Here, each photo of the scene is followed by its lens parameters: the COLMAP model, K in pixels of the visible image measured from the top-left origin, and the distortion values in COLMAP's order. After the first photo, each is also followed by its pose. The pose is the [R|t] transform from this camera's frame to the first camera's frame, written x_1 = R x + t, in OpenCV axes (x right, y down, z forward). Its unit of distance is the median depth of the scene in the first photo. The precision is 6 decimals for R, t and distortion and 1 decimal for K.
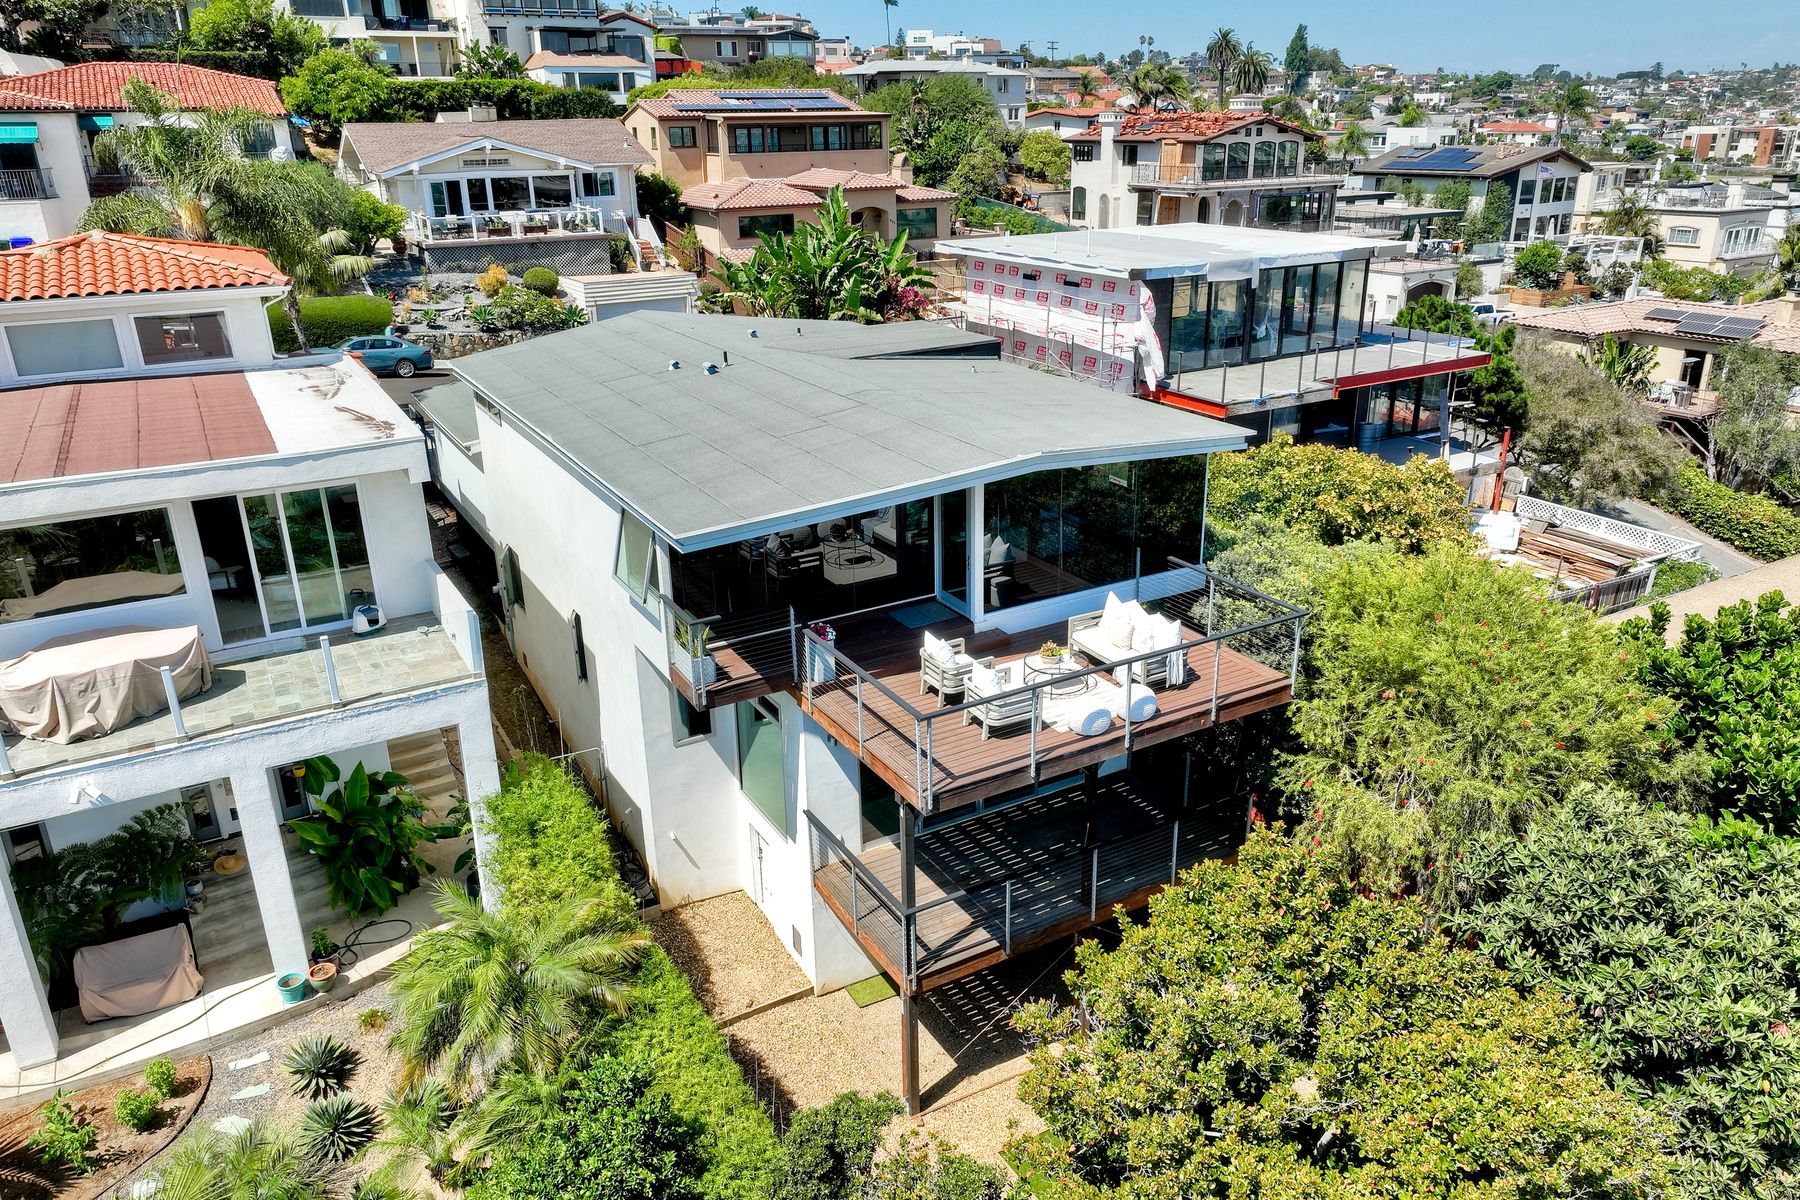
lens RADIAL K [[1254.9, 0, 900.0], [0, 1254.9, 600.0], [0, 0, 1]] dist [0.001465, 0.007574]
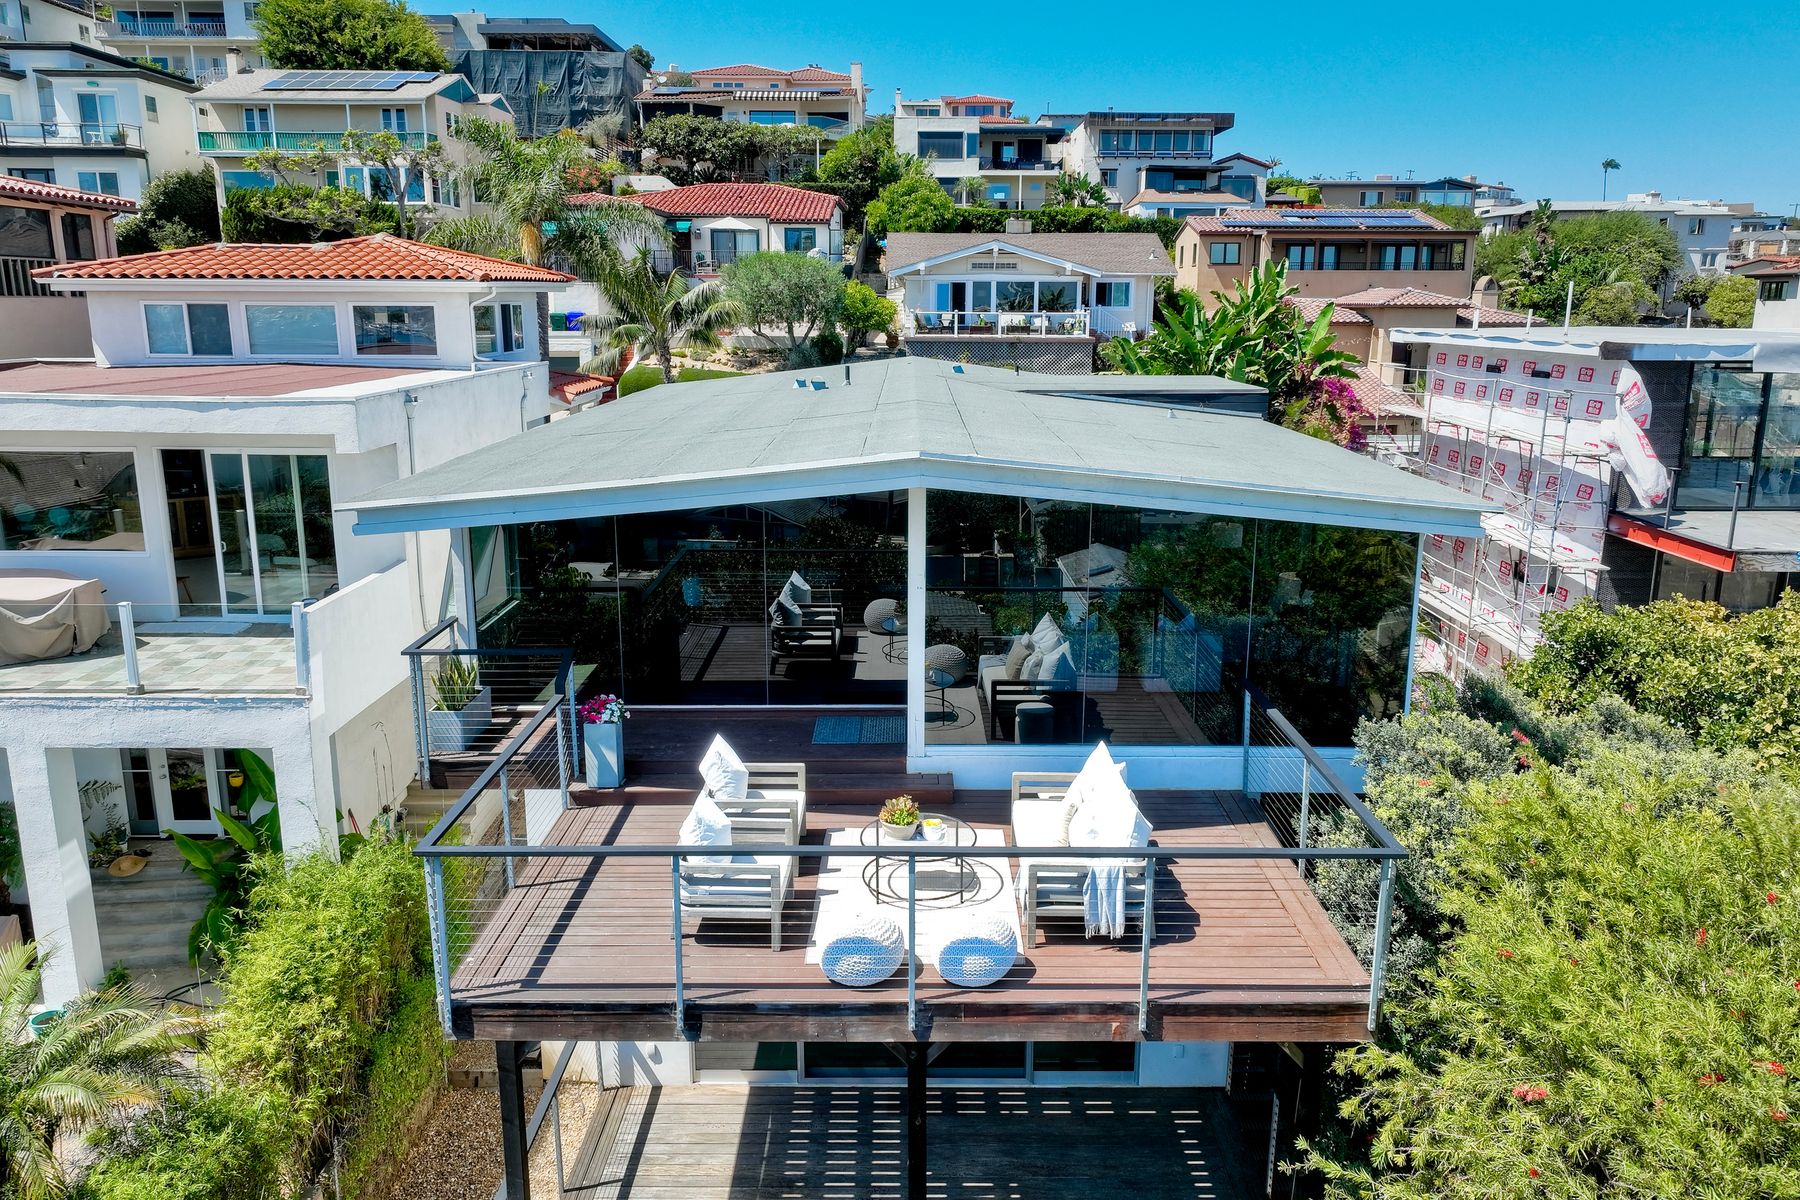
lens RADIAL K [[1259.7, 0, 900.0], [0, 1259.7, 569.9], [0, 0, 1]] dist [-0.004215, 0.018760]
pose [[0.868005, 0.124419, -0.480715, 0.112870], [-0.195458, 0.975556, -0.100436, -0.002410], [0.456468, 0.181138, 0.871106, 0.152767]]
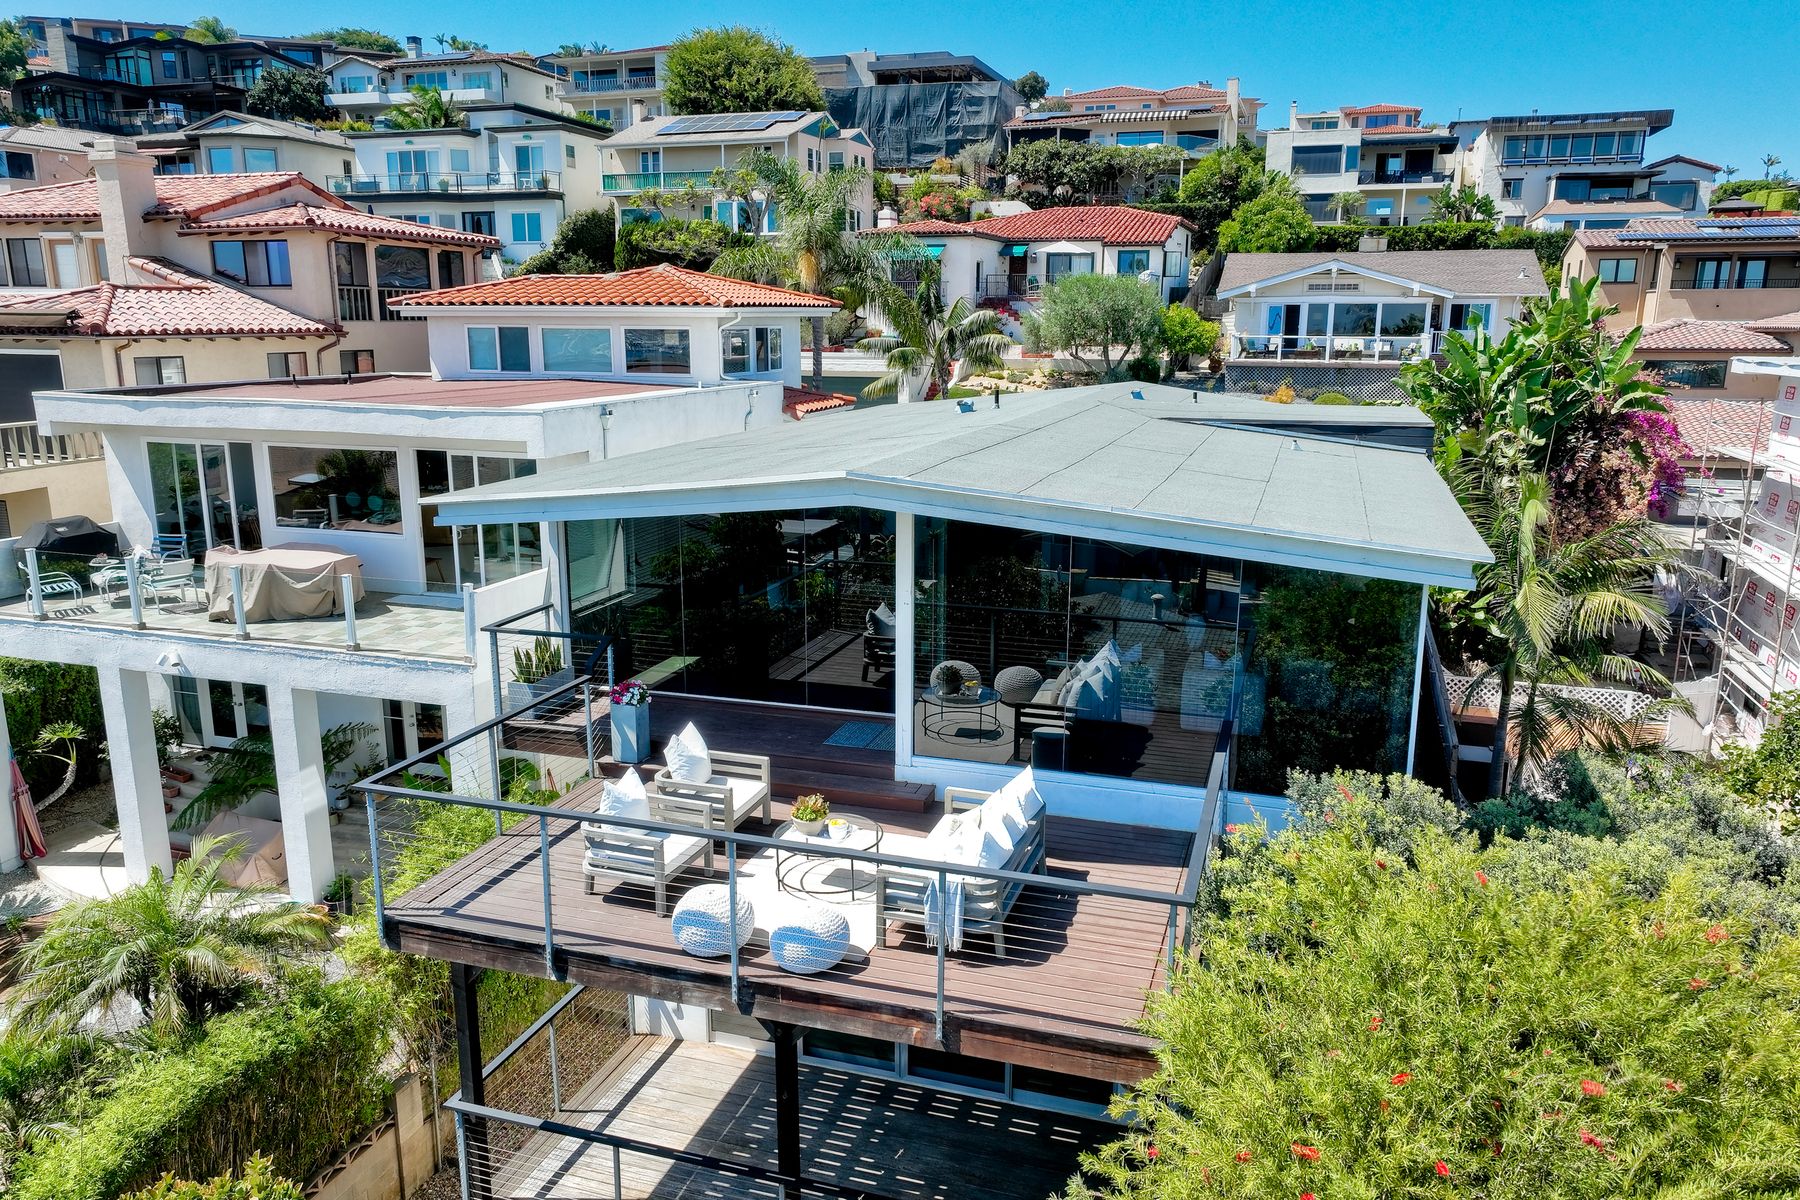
lens RADIAL K [[1254.9, 0, 900.0], [0, 1254.9, 600.0], [0, 0, 1]] dist [0.001465, 0.007574]
pose [[0.674323, 0.180618, -0.716007, 0.166831], [-0.279543, 0.959901, -0.021127, -0.015986], [0.683480, 0.214401, 0.697773, 0.182782]]
